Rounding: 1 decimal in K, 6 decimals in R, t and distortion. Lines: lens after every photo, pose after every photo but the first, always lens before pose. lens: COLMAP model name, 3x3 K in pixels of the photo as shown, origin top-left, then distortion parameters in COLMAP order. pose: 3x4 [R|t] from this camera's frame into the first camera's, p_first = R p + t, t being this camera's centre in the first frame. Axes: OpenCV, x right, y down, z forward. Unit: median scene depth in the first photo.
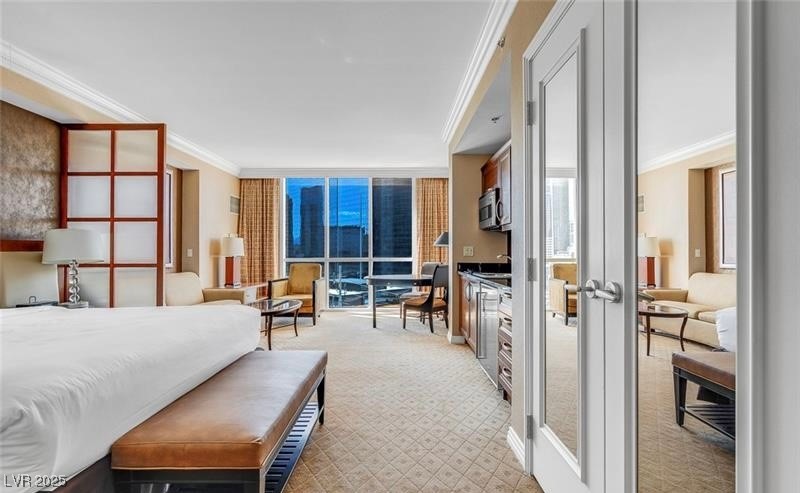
lens RADIAL K [[371.3, 0, 395.7], [0, 371.3, 248.3], [0, 0, 1]] dist [0.000641, -0.000086]
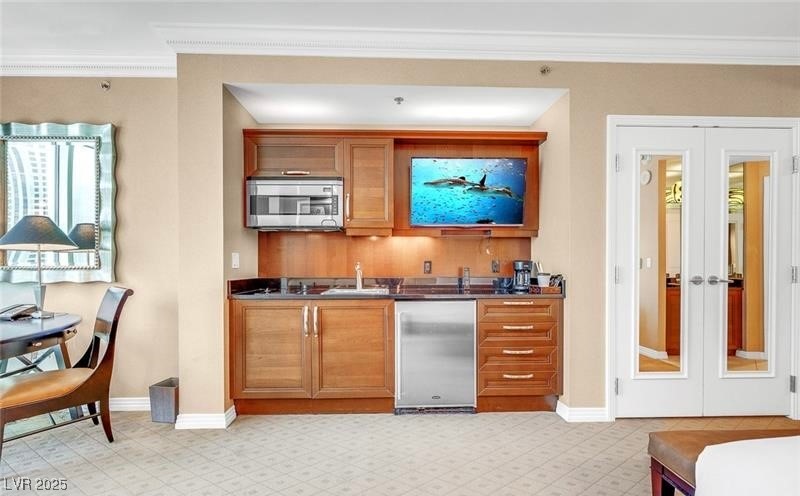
lens RADIAL K [[358.5, 0, 400.5], [0, 358.5, 266.9], [0, 0, 1]] dist [0.000359, 0.000018]
pose [[-0.033688, -0.008307, 0.999398, -0.397469], [-0.009688, 0.999921, 0.007985, 0.011449], [-0.999385, -0.009414, -0.033766, 0.774402]]
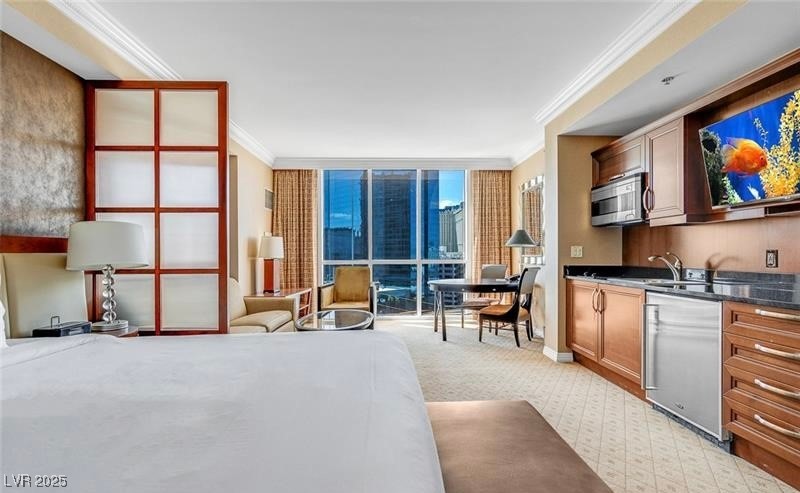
lens RADIAL K [[367.4, 0, 400.2], [0, 367.4, 253.6], [0, 0, 1]] dist [-0.000106, 0.000554]
pose [[0.999340, -0.002703, 0.036222, -0.238732], [0.002356, 0.999951, 0.009644, 0.003287], [-0.036246, -0.009552, 0.999297, 0.192503]]
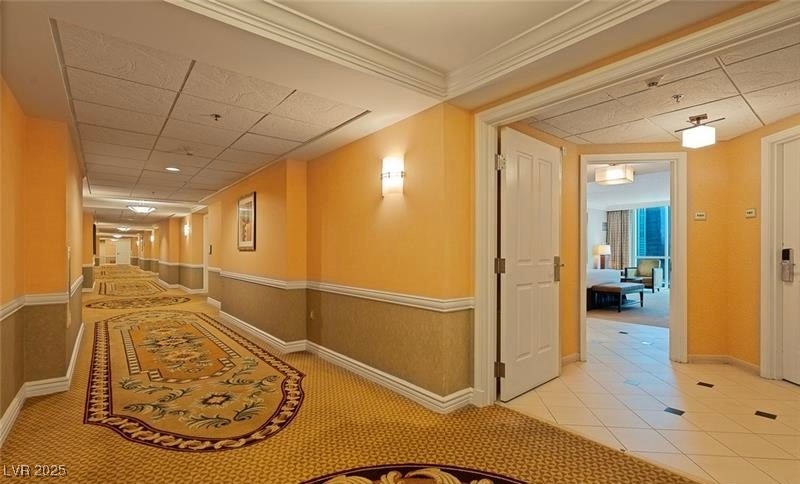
lens RADIAL K [[366.1, 0, 388.7], [0, 366.1, 247.5], [0, 0, 1]] dist [0.001087, 0.000088]
pose [[0.613354, 0.000041, -0.789808, 0.525143], [0.005104, 0.999979, 0.004016, -0.040568], [0.789791, -0.006495, 0.613341, -1.462891]]
